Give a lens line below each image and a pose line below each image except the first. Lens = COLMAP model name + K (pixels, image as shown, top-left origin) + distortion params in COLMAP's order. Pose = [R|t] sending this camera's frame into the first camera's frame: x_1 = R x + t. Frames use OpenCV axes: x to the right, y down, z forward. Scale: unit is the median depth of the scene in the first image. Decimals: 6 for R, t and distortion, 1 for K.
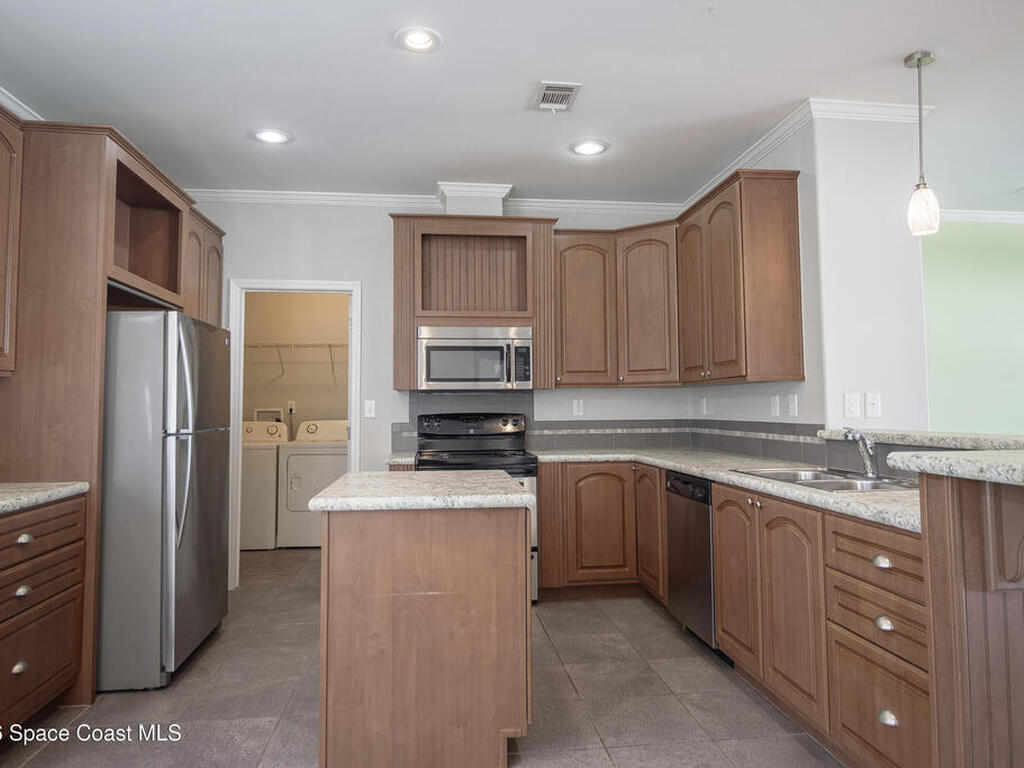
lens RADIAL K [[688.0, 0, 508.4], [0, 688.0, 365.7], [0, 0, 1]] dist [0.009755, -0.005521]
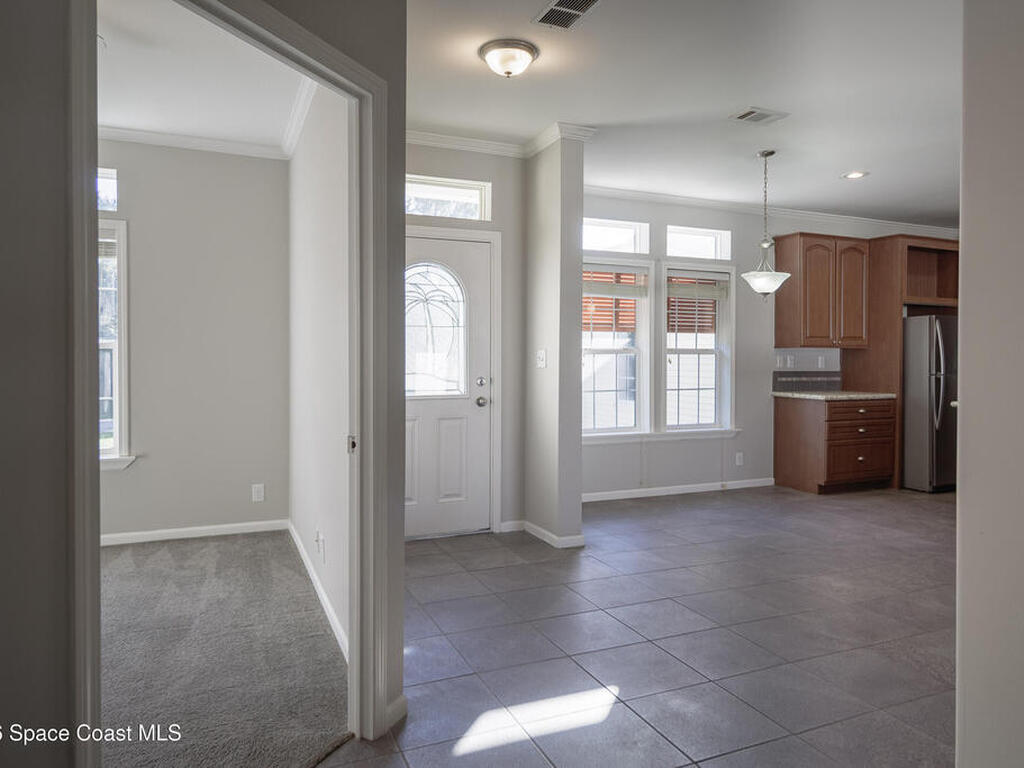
lens RADIAL K [[688.0, 0, 512.1], [0, 688.0, 378.2], [0, 0, 1]] dist [0.009755, -0.005521]
pose [[0.297758, 0.032875, -0.954075, 1.055580], [0.051143, 0.997422, 0.050330, -0.056307], [0.953270, -0.063781, 0.295309, -0.781272]]
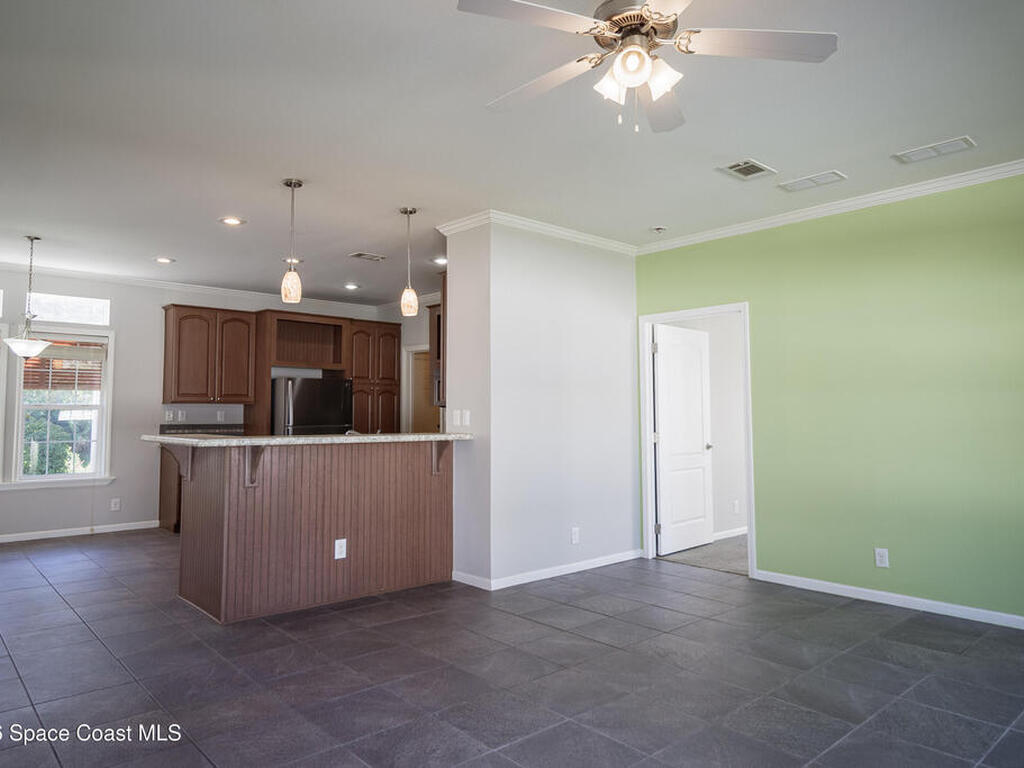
lens RADIAL K [[688.0, 0, 504.5], [0, 688.0, 378.8], [0, 0, 1]] dist [0.009755, -0.005521]
pose [[0.571369, -0.035607, -0.819920, 1.900419], [0.043680, 0.998962, -0.012944, -0.005858], [0.819530, -0.028418, 0.572331, 0.206920]]
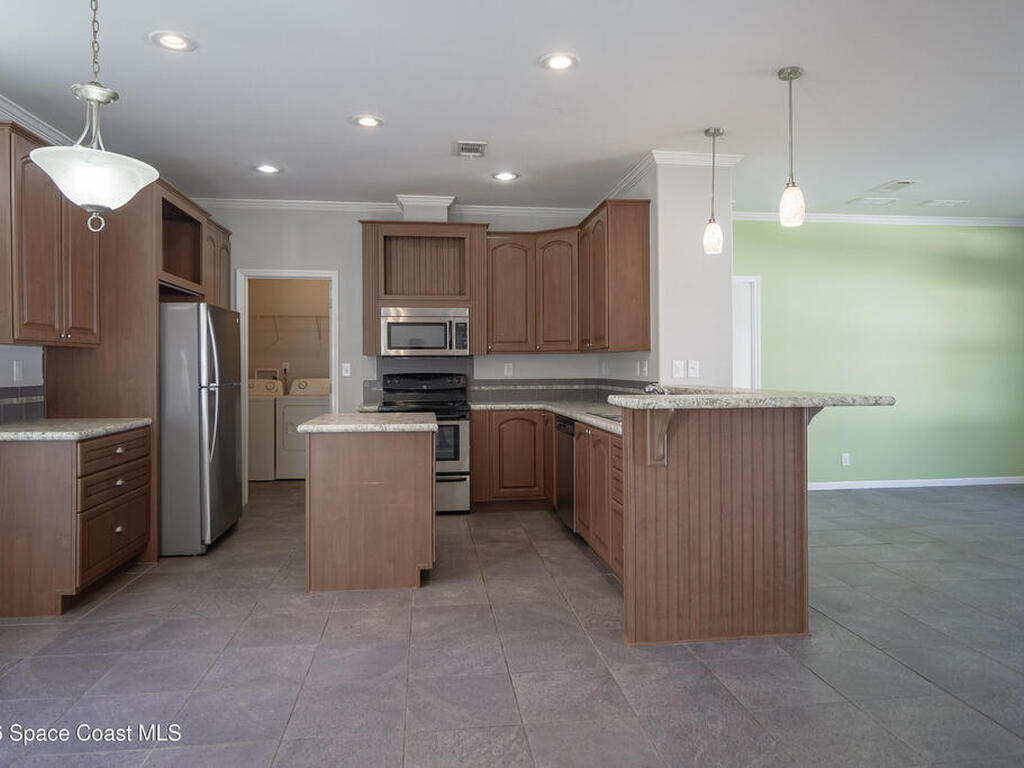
lens RADIAL K [[688.0, 0, 508.9], [0, 688.0, 368.9], [0, 0, 1]] dist [0.009755, -0.005521]
pose [[0.999950, 0.003981, 0.009144, 0.138892], [-0.004552, 0.997986, 0.063269, -0.032502], [-0.008874, -0.063307, 0.997955, -0.442681]]
